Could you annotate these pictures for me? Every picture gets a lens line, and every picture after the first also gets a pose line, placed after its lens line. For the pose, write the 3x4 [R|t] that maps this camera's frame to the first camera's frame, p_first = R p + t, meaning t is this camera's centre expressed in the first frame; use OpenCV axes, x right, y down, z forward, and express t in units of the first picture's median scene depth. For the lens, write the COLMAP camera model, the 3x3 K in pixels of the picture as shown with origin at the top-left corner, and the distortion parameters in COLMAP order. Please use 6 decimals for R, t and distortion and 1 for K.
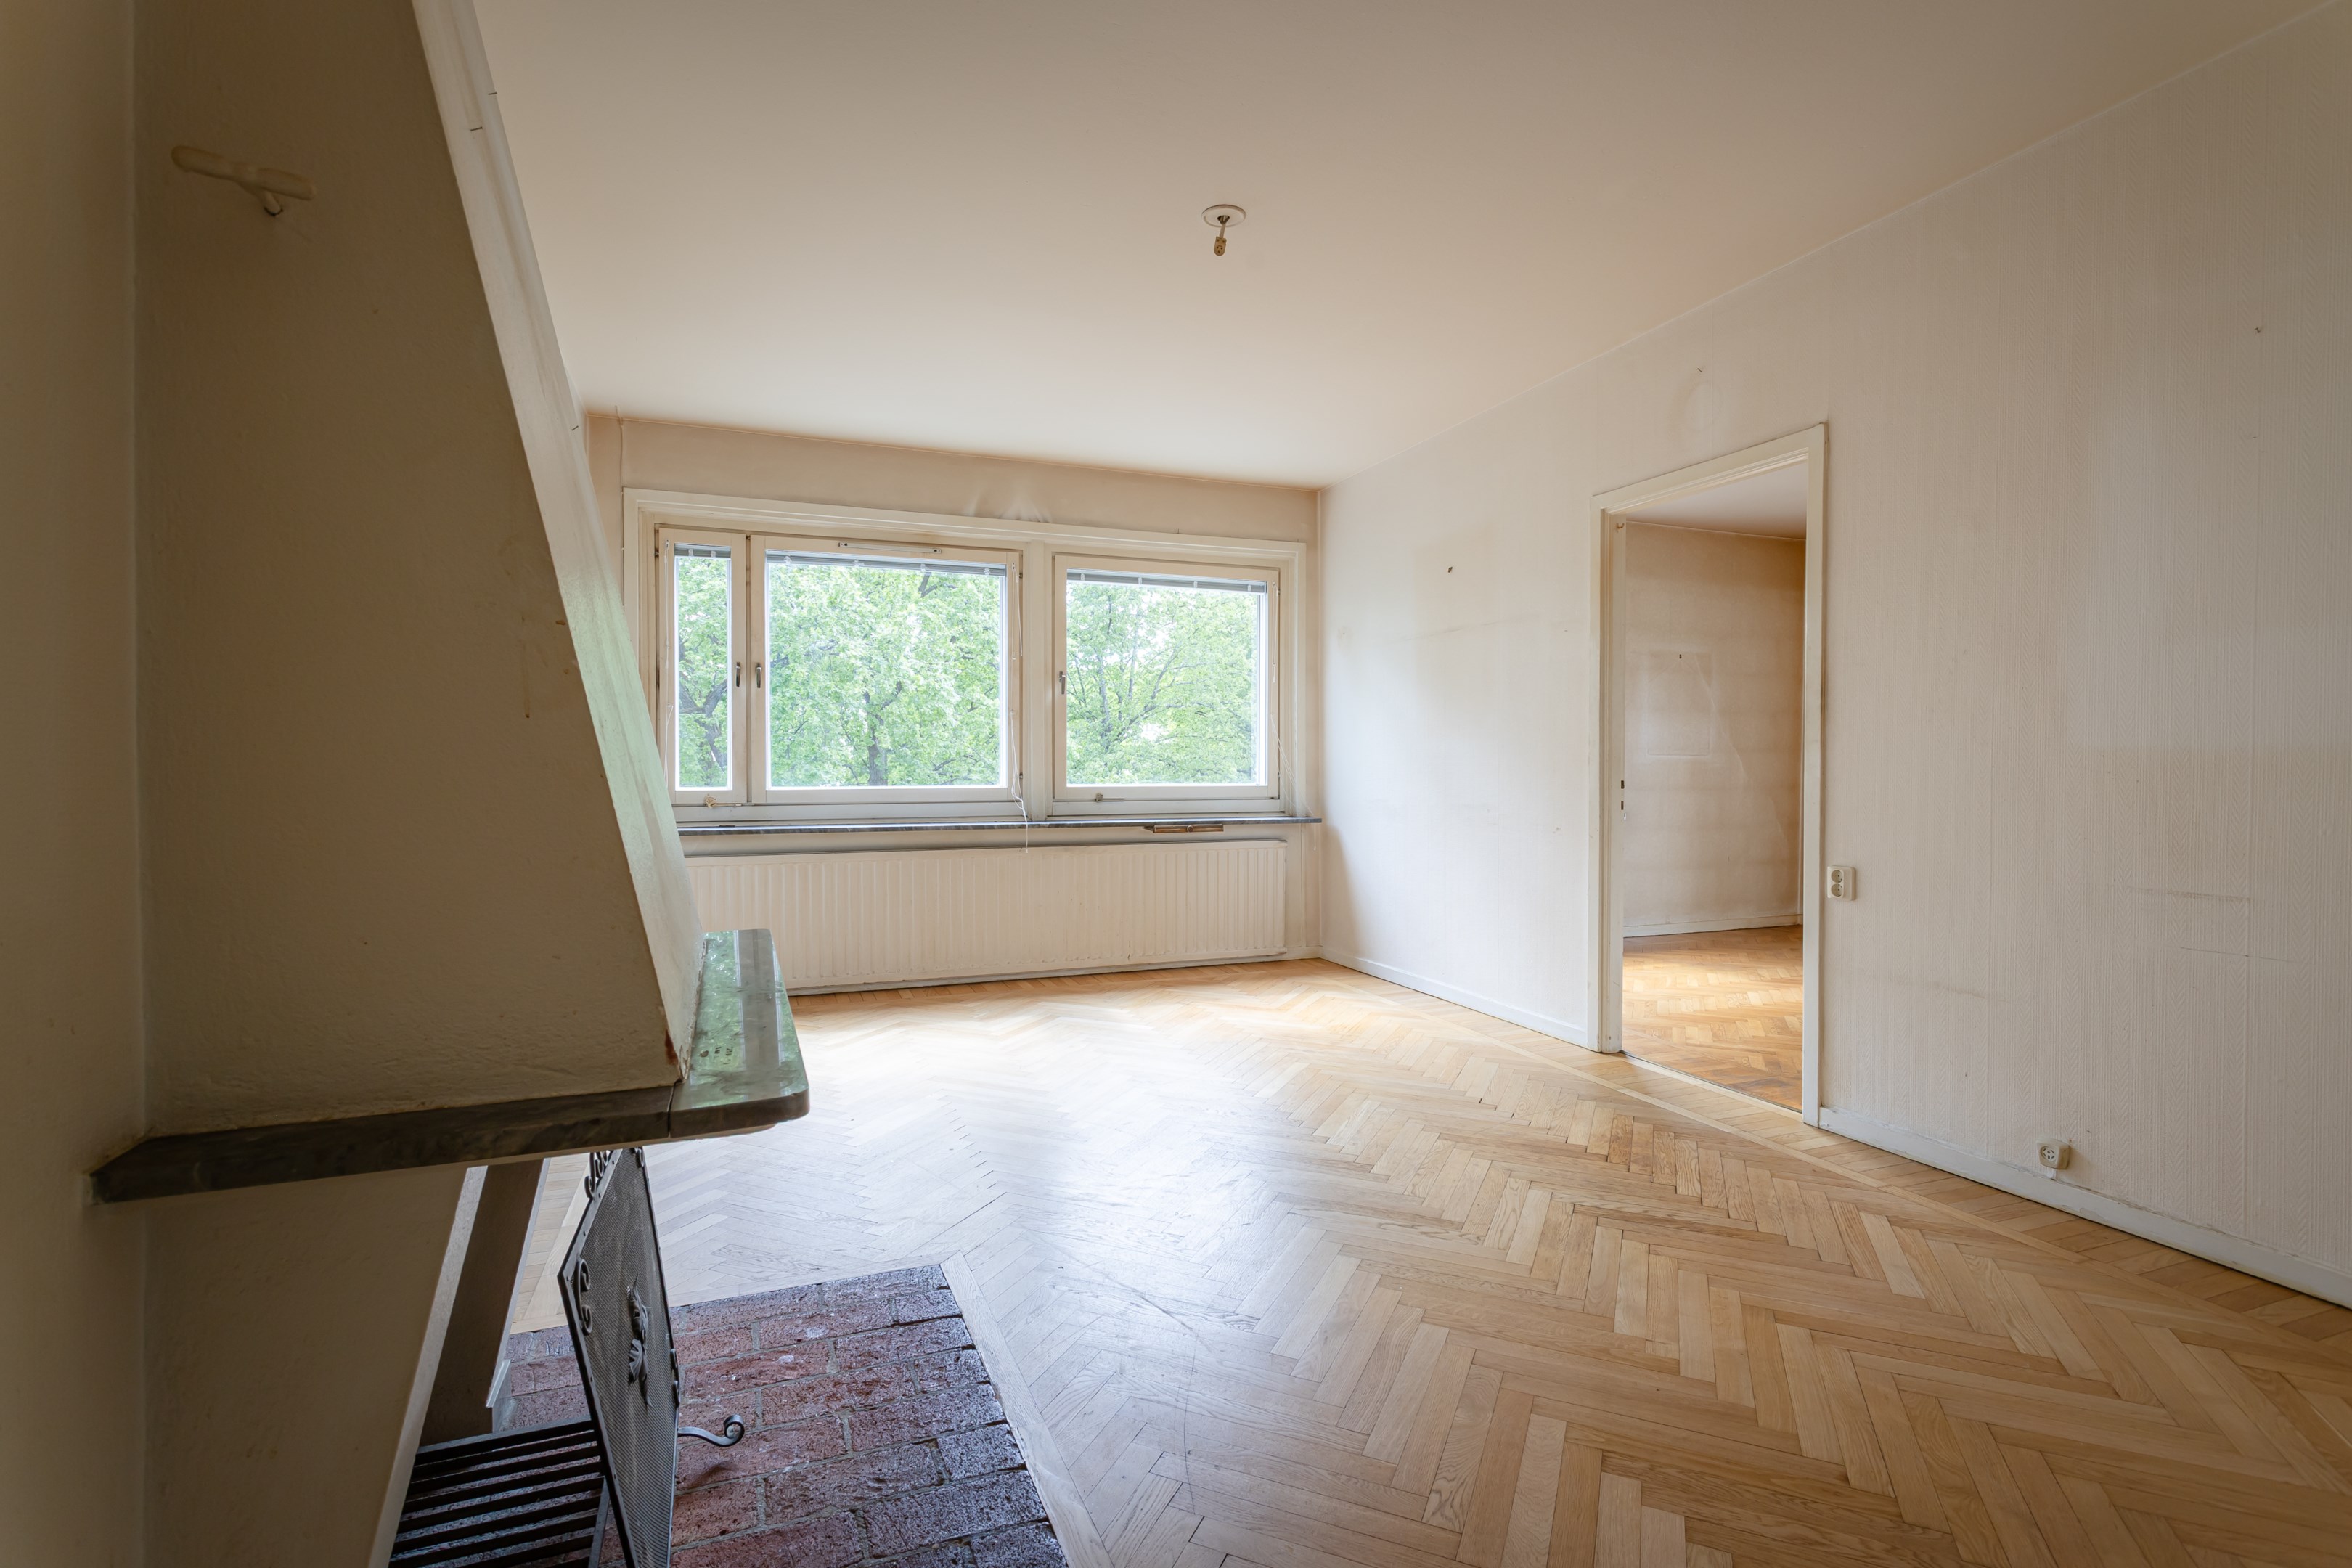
lens RADIAL K [[1103.1, 0, 1176.0], [0, 1103.1, 784.0], [0, 0, 1]] dist [0.000619, 0.000040]
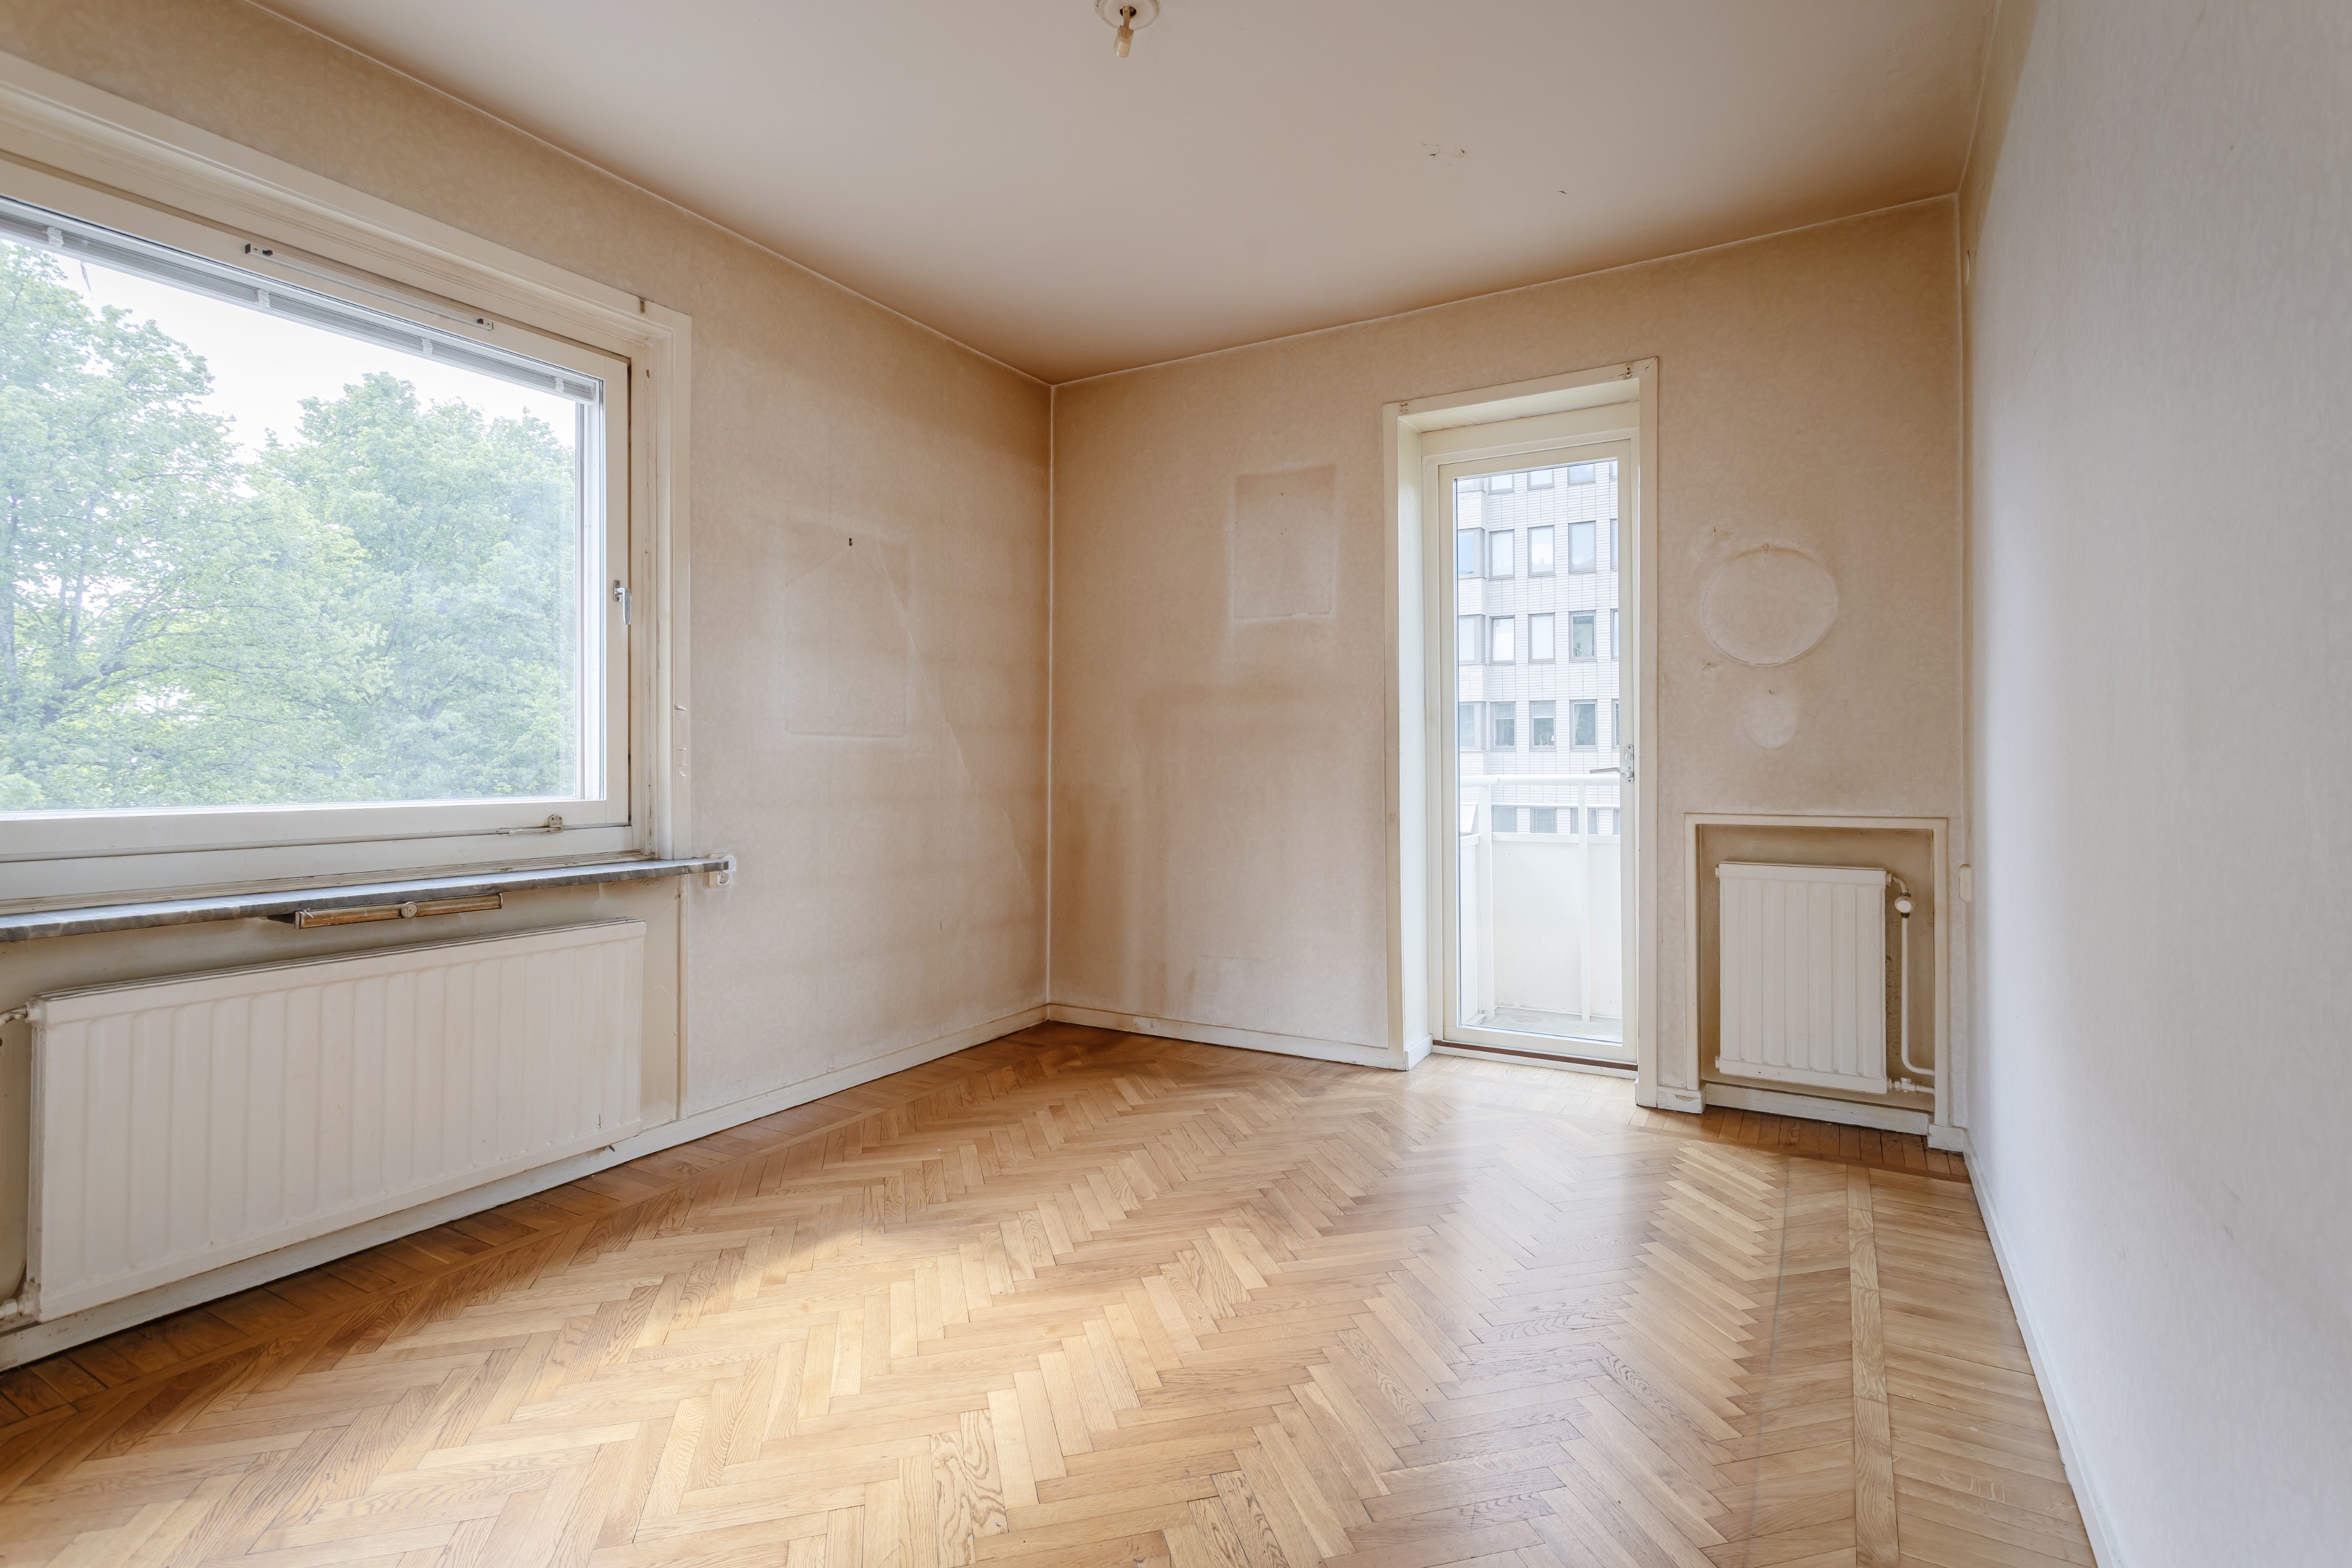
lens RADIAL K [[1103.1, 0, 1176.0], [0, 1103.1, 784.0], [0, 0, 1]] dist [0.000619, 0.000040]
pose [[0.785804, -0.008713, 0.618415, 0.258240], [0.007060, 0.999962, 0.005117, -0.005057], [-0.618436, 0.000345, 0.785835, 0.504568]]
